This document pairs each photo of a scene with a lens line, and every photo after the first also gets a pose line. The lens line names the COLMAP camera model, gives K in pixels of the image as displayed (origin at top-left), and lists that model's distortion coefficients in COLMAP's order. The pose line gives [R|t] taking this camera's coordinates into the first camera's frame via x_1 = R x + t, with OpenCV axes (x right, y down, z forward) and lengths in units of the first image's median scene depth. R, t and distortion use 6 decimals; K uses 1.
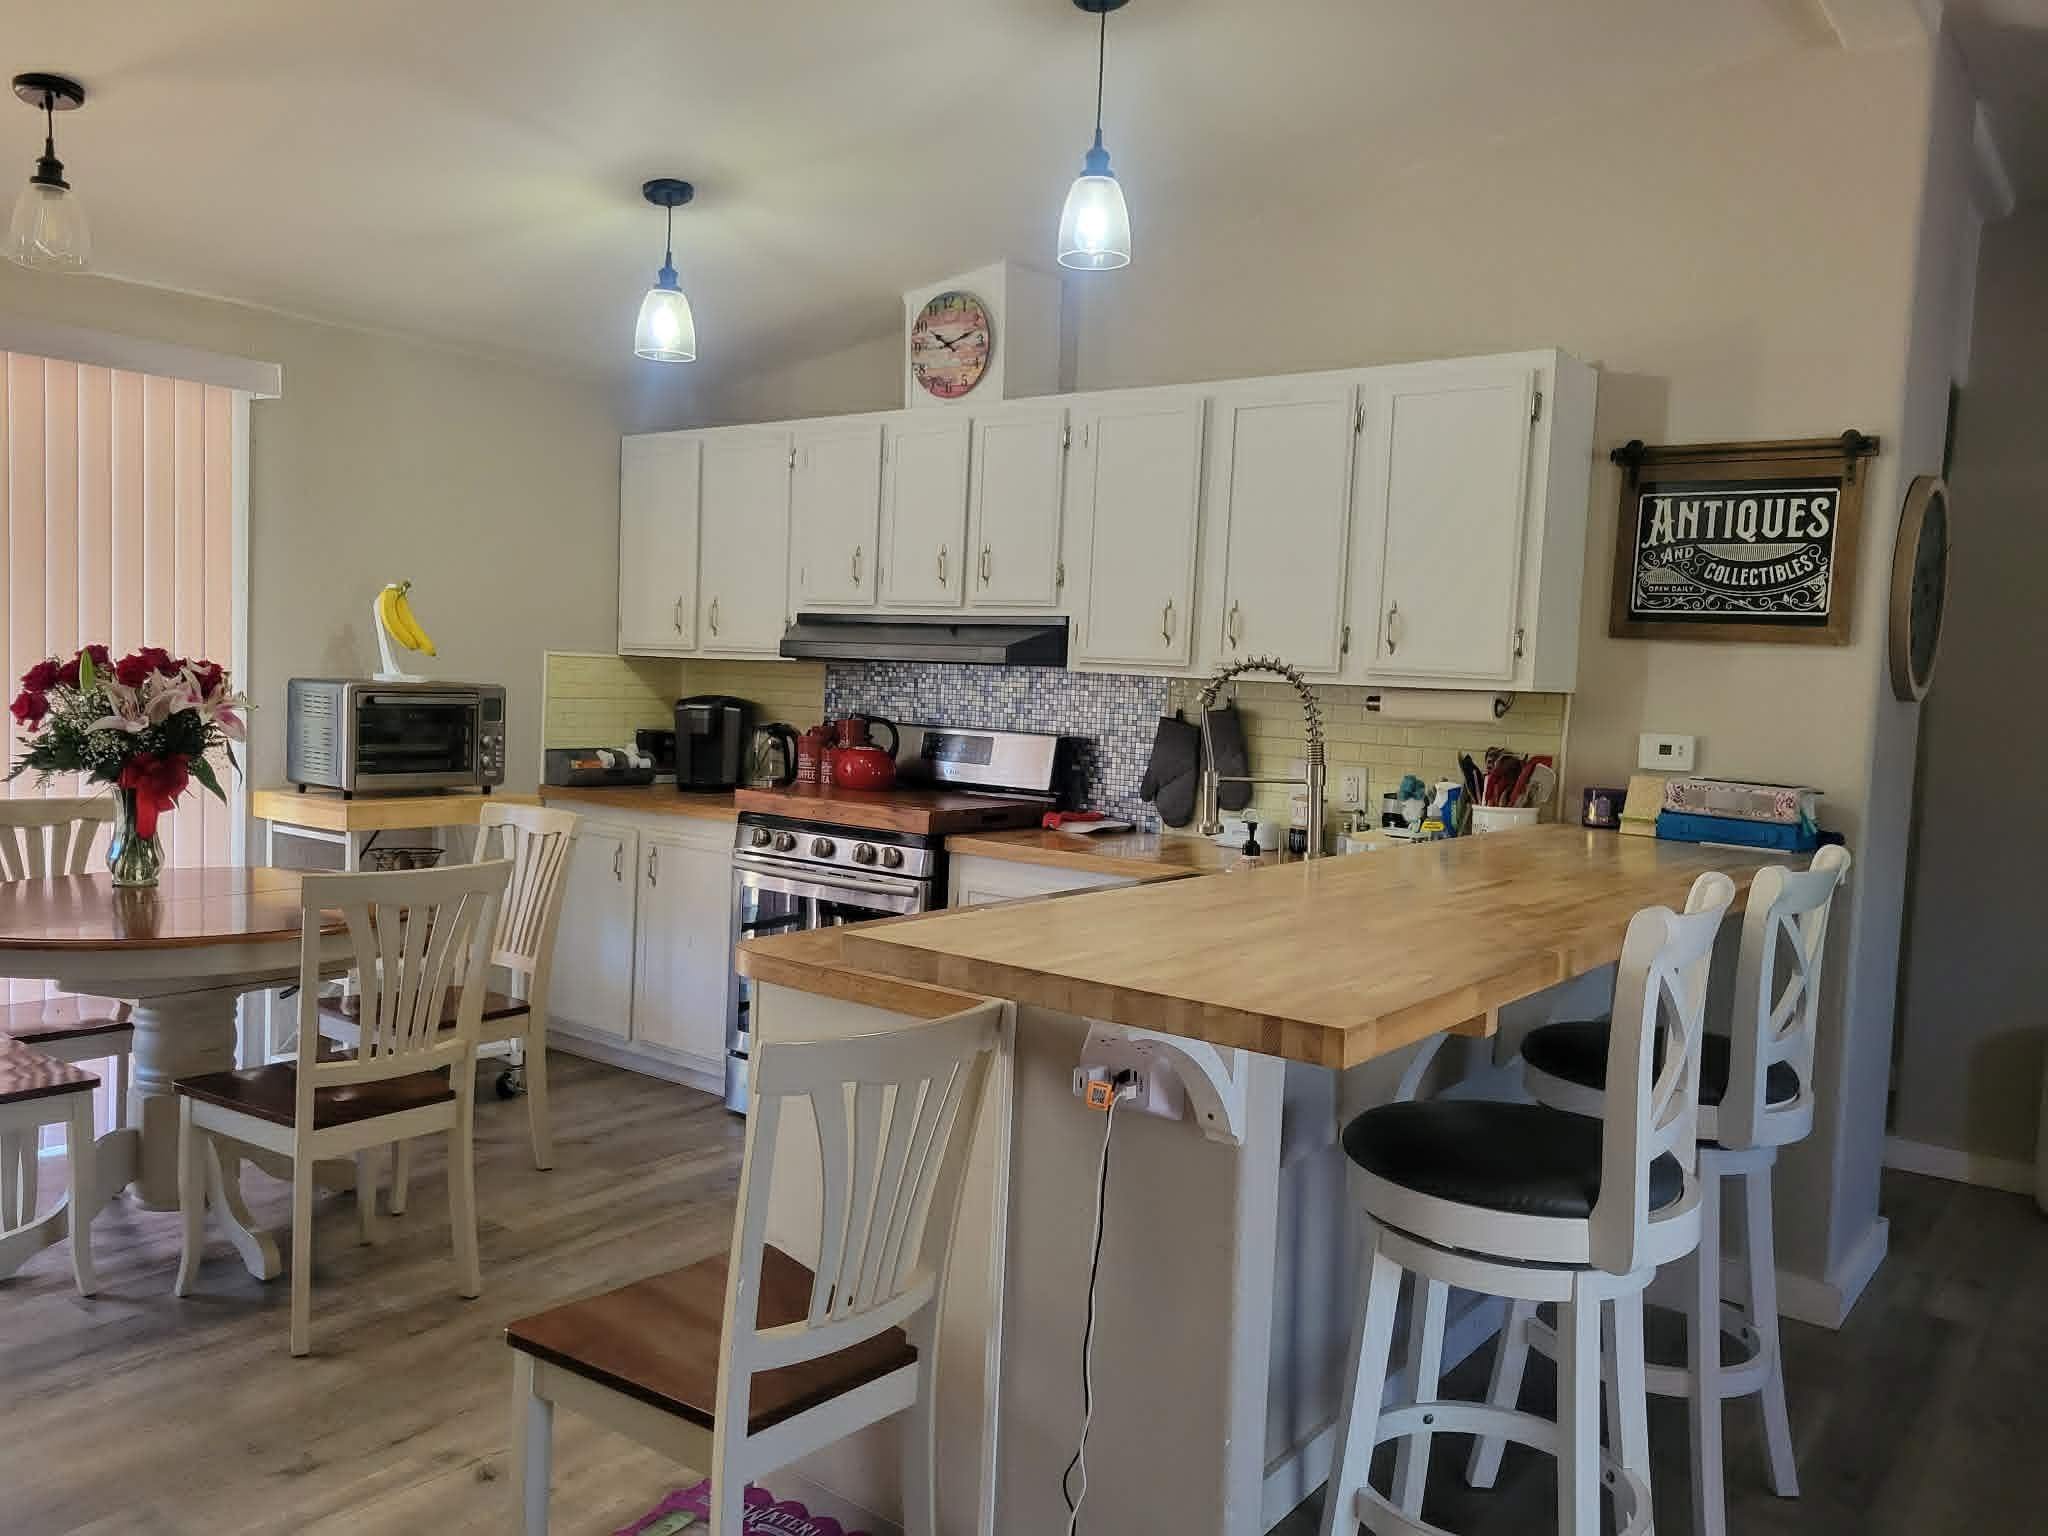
lens RADIAL K [[1516.1, 0, 1018.5], [0, 1516.1, 773.1], [0, 0, 1]] dist [0.060914, -0.030138]
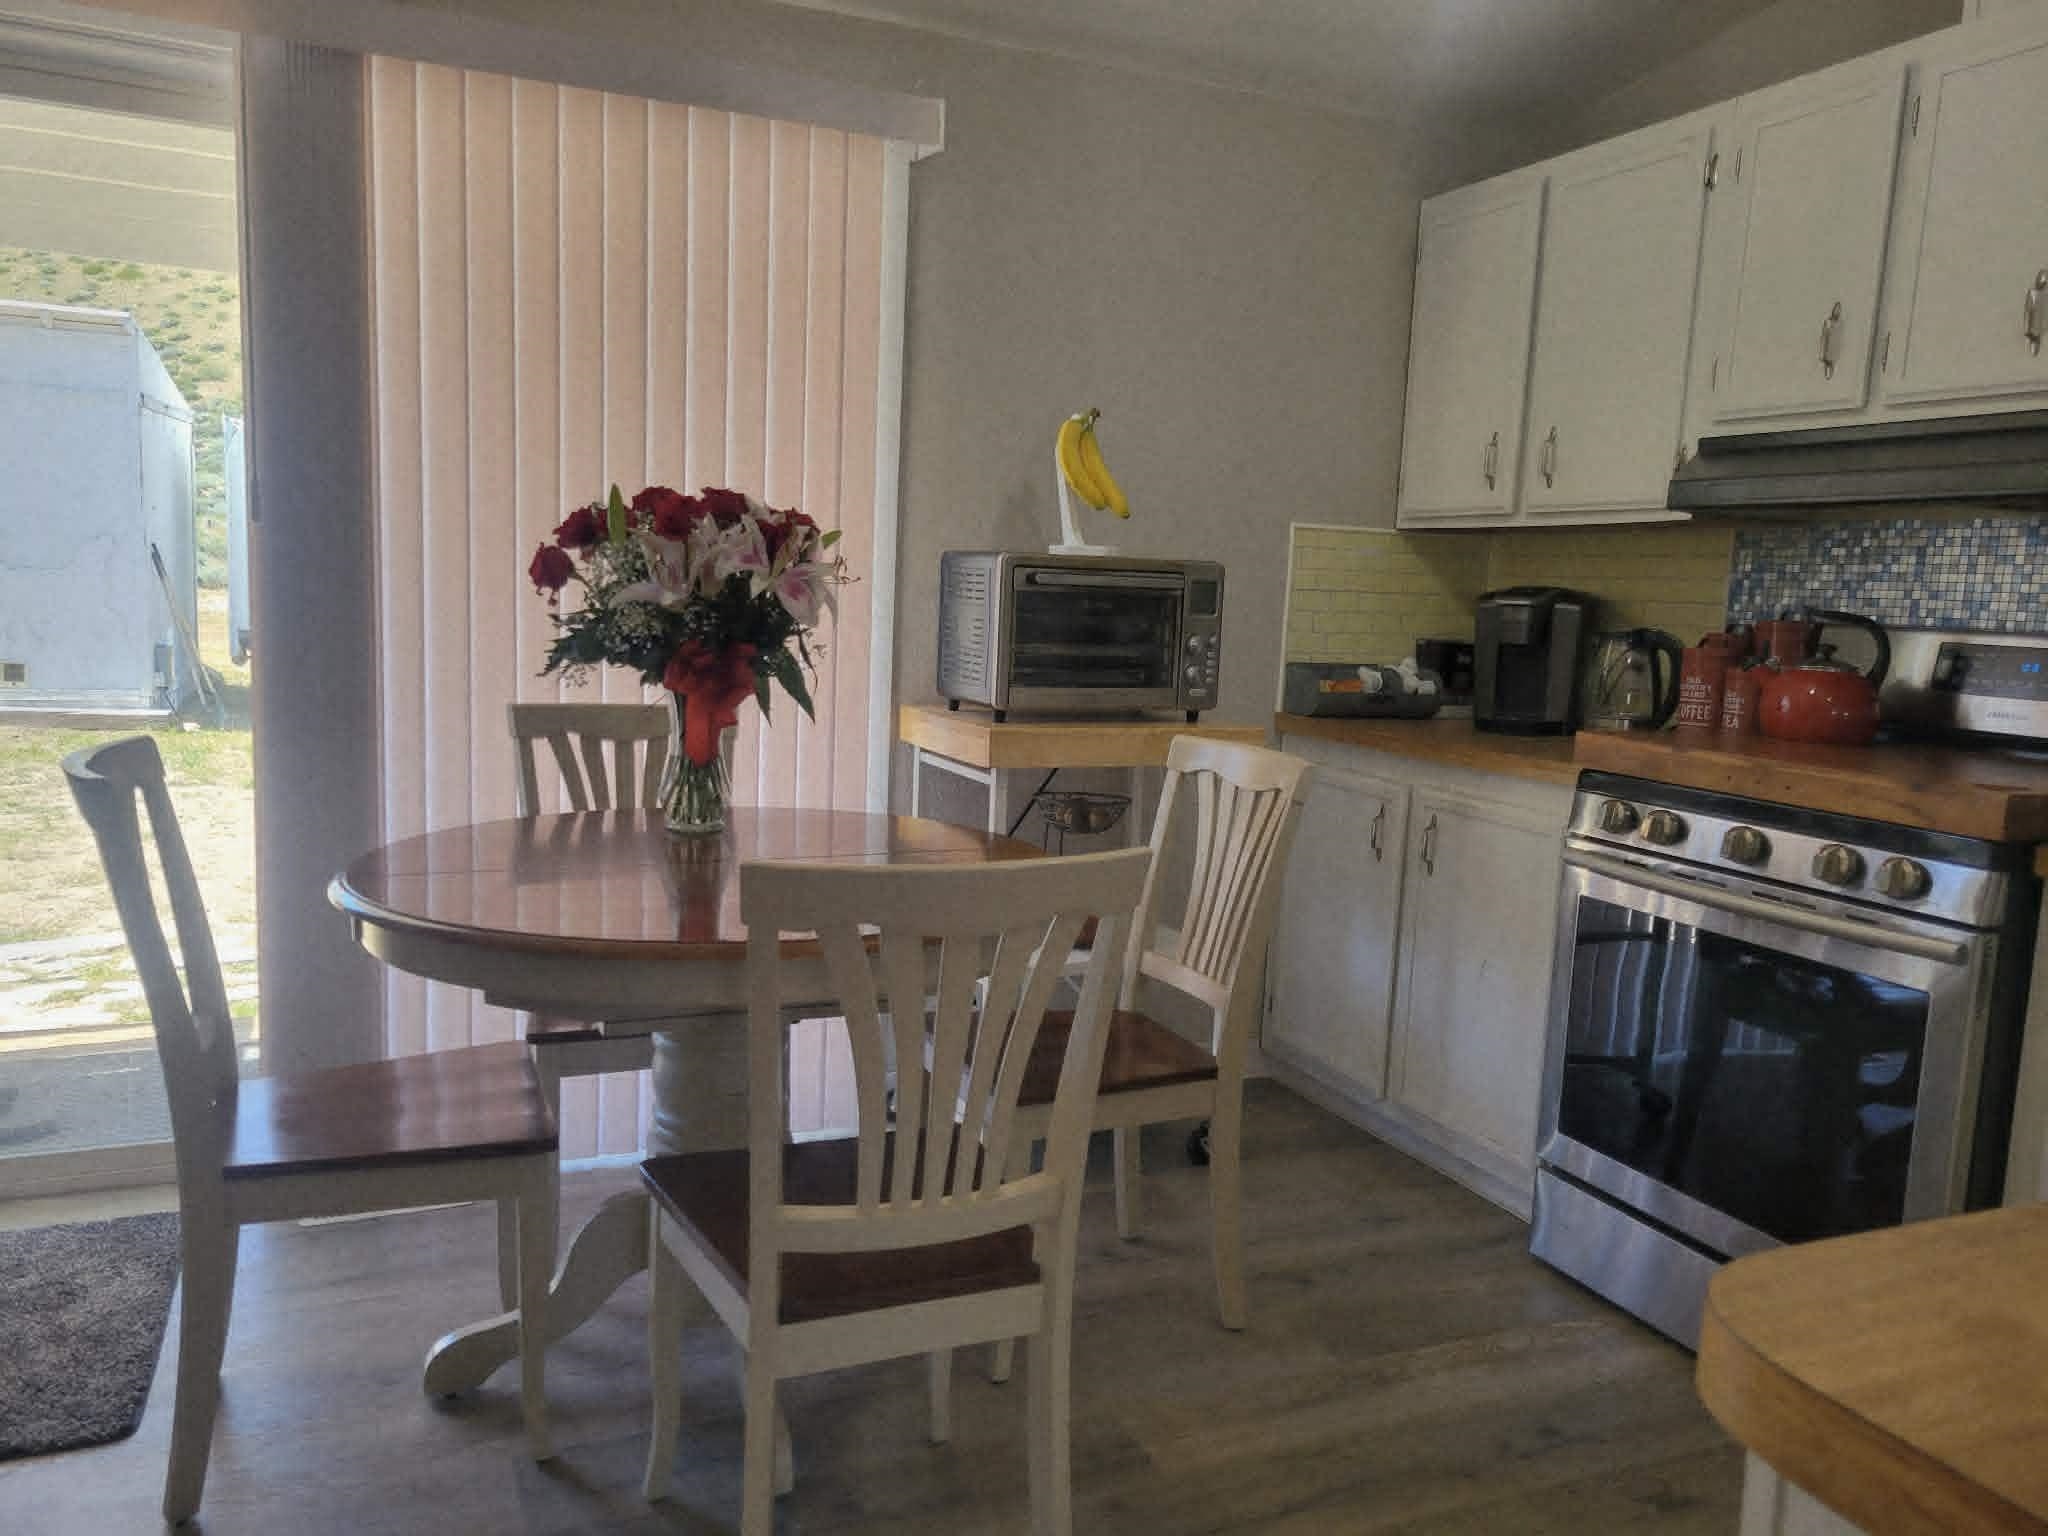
lens RADIAL K [[1516.1, 0, 1021.9], [0, 1516.1, 788.9], [0, 0, 1]] dist [0.060914, -0.030138]
pose [[0.875922, 0.061981, -0.478455, -0.098948], [-0.037332, 0.997447, 0.060868, 0.005336], [0.481007, -0.035454, 0.876000, 0.413544]]
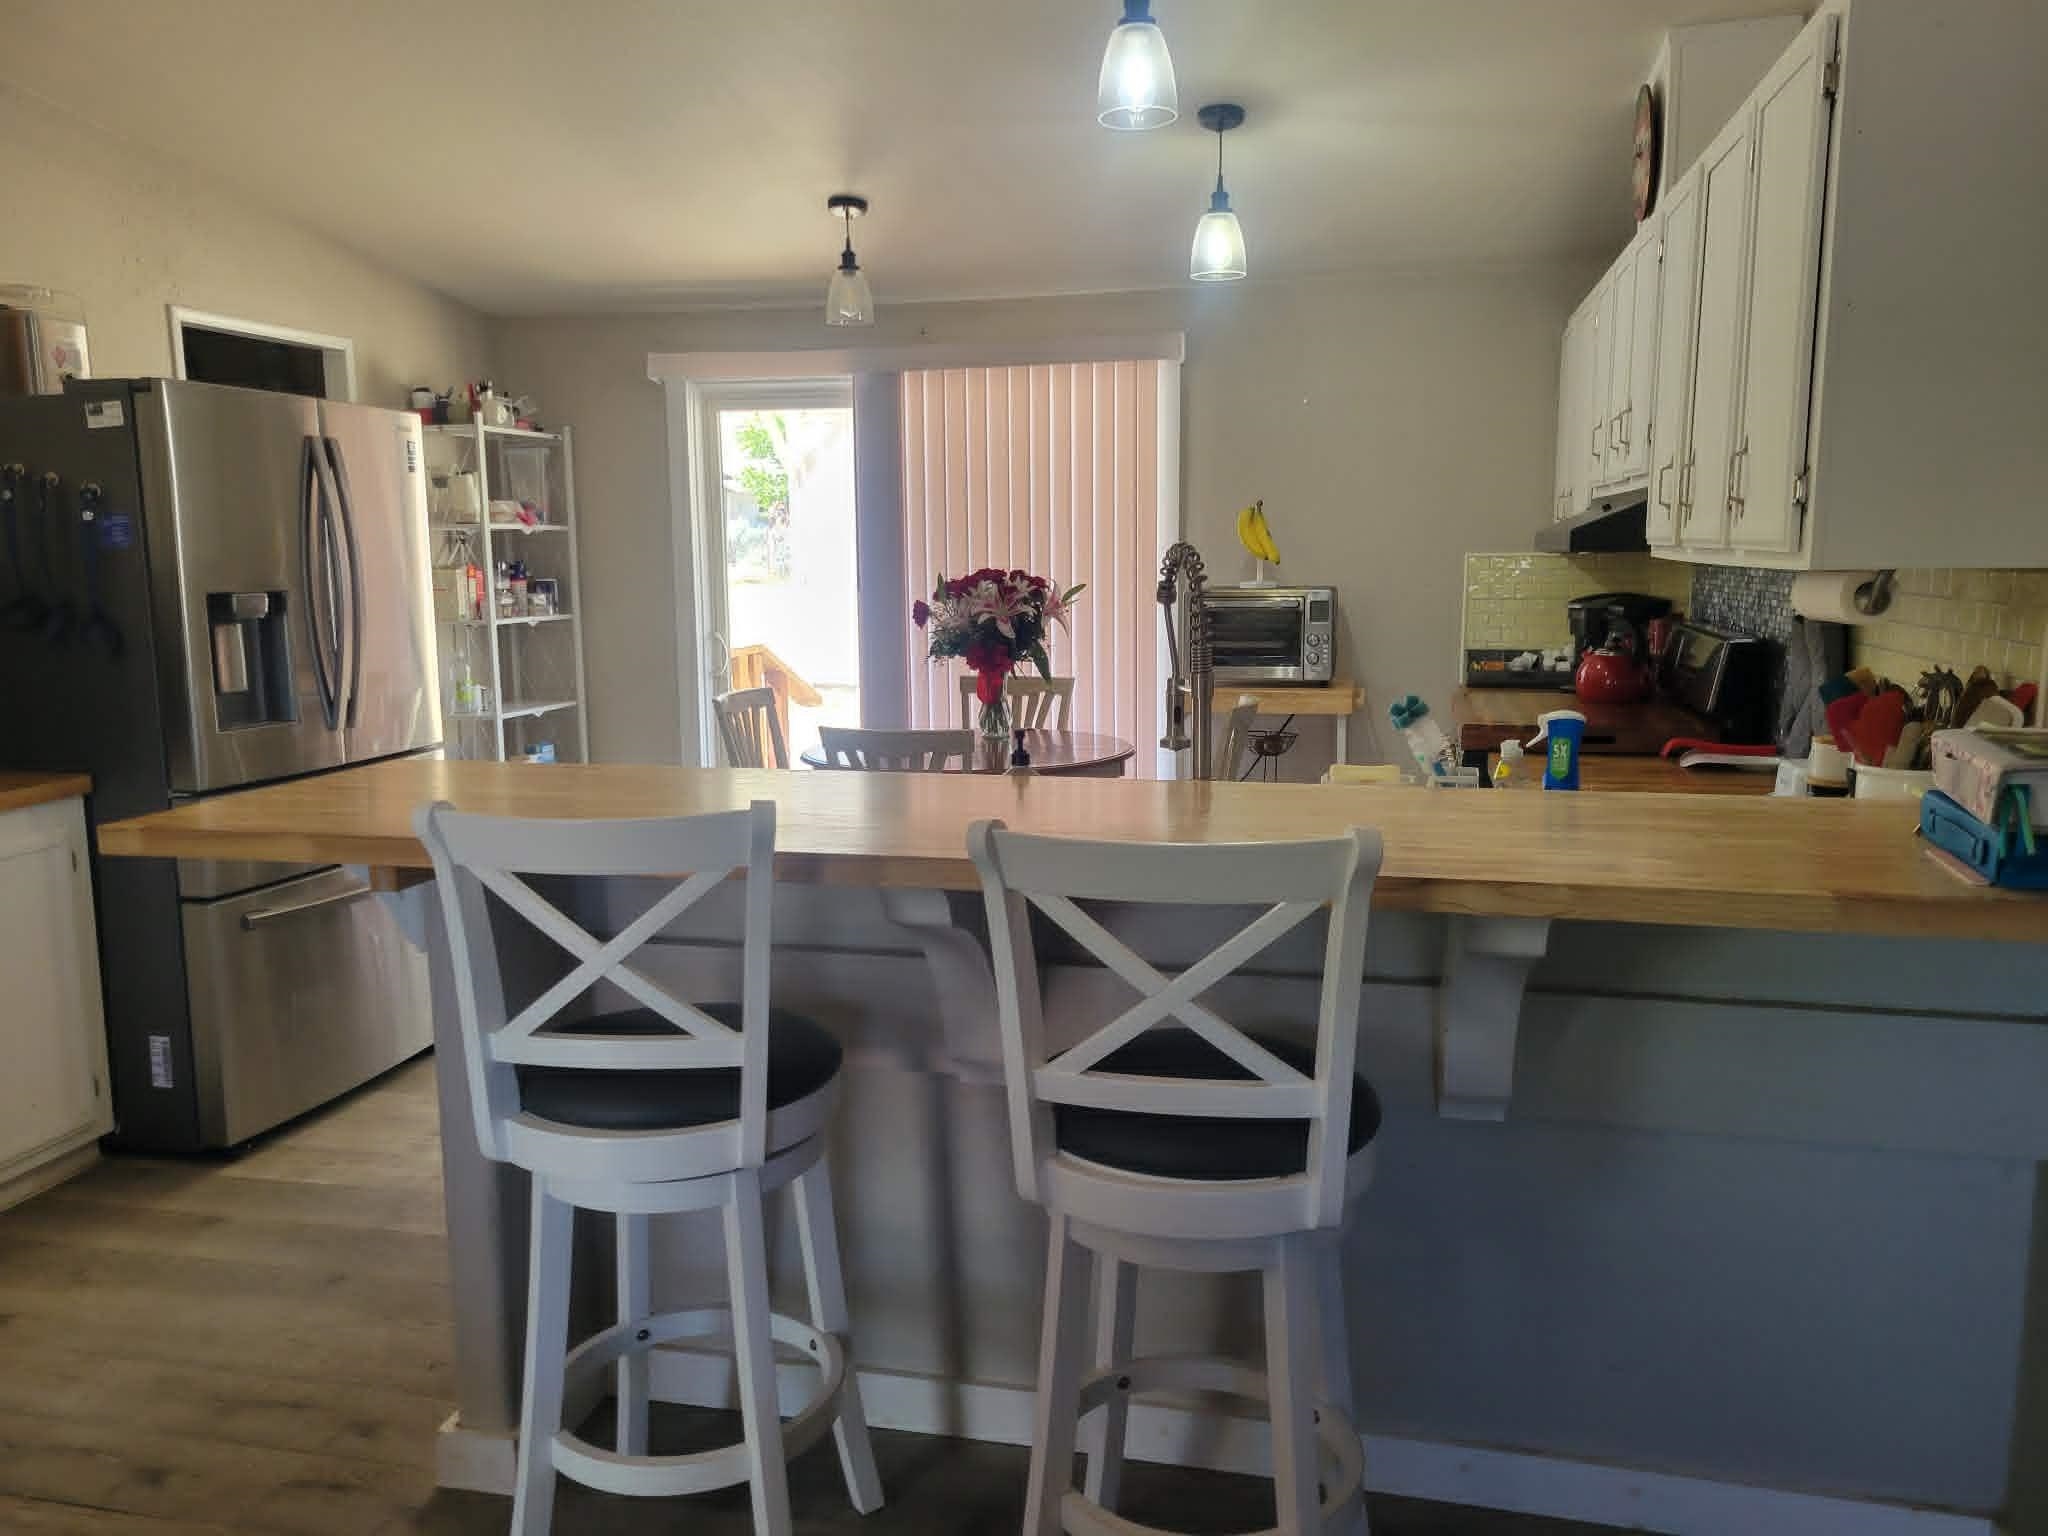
lens RADIAL K [[1516.1, 0, 1034.9], [0, 1516.1, 768.9], [0, 0, 1]] dist [0.060914, -0.030138]
pose [[0.417113, 0.089132, -0.904473, 0.638383], [-0.033856, 0.996013, 0.082540, -0.013473], [0.908224, -0.003806, 0.418467, 0.395192]]
